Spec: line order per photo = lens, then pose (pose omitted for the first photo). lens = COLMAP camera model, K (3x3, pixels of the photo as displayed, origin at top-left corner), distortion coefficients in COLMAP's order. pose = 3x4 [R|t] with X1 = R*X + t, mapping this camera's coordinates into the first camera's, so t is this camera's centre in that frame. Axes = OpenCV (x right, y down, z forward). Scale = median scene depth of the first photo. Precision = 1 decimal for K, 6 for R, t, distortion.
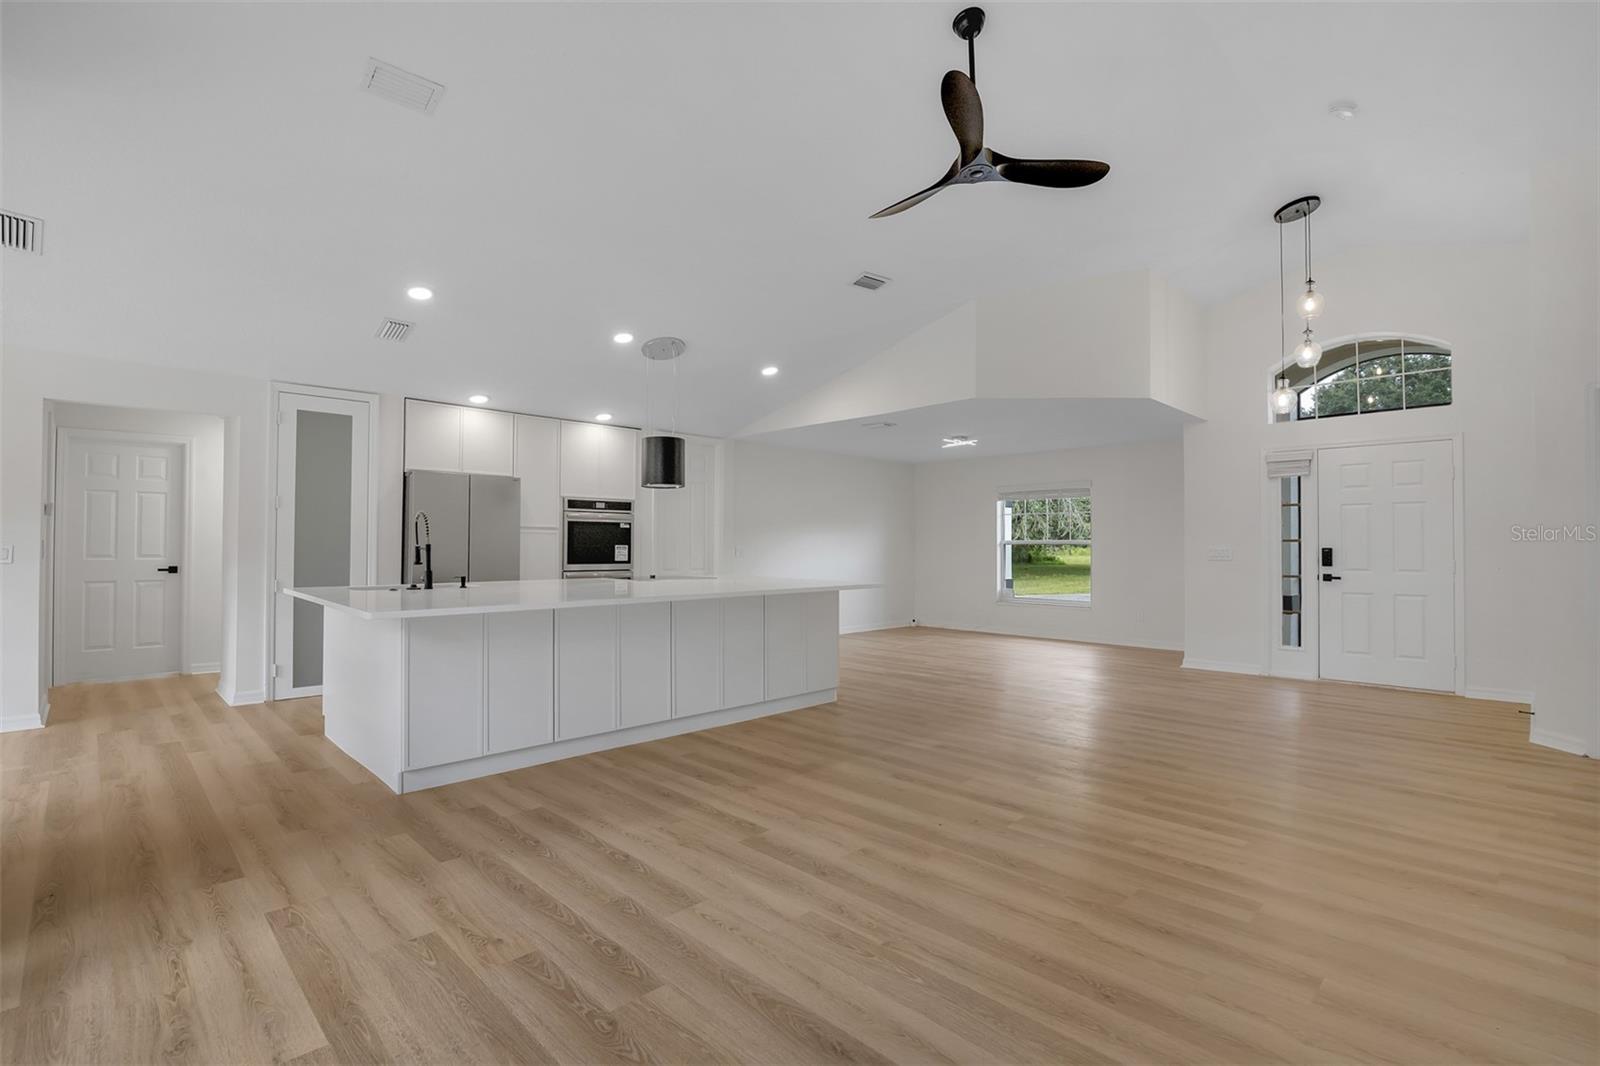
lens RADIAL K [[731.1, 0, 795.5], [0, 731.1, 535.5], [0, 0, 1]] dist [-0.018723, 0.000530]
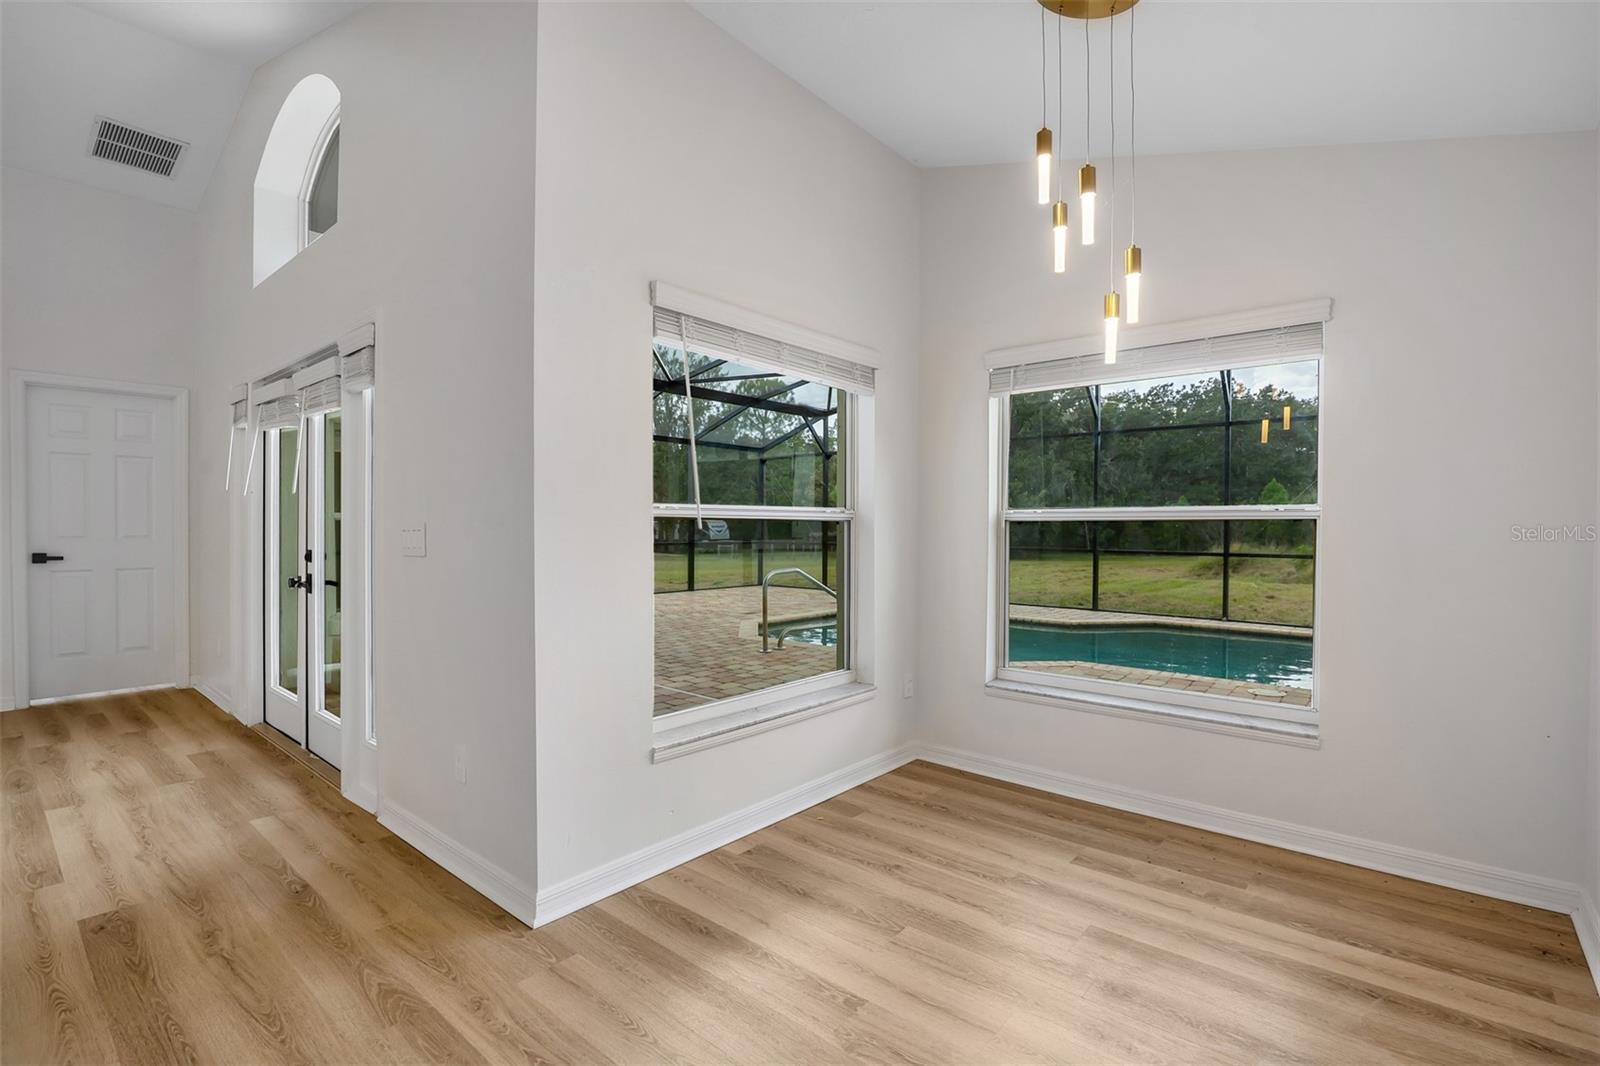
lens RADIAL K [[731.1, 0, 795.5], [0, 731.1, 535.5], [0, 0, 1]] dist [-0.018723, 0.000530]
pose [[-0.996556, -0.005623, -0.082733, -0.620023], [-0.005640, 0.999984, -0.000030, 0.008435], [0.082732, 0.000436, -0.996572, 0.770464]]
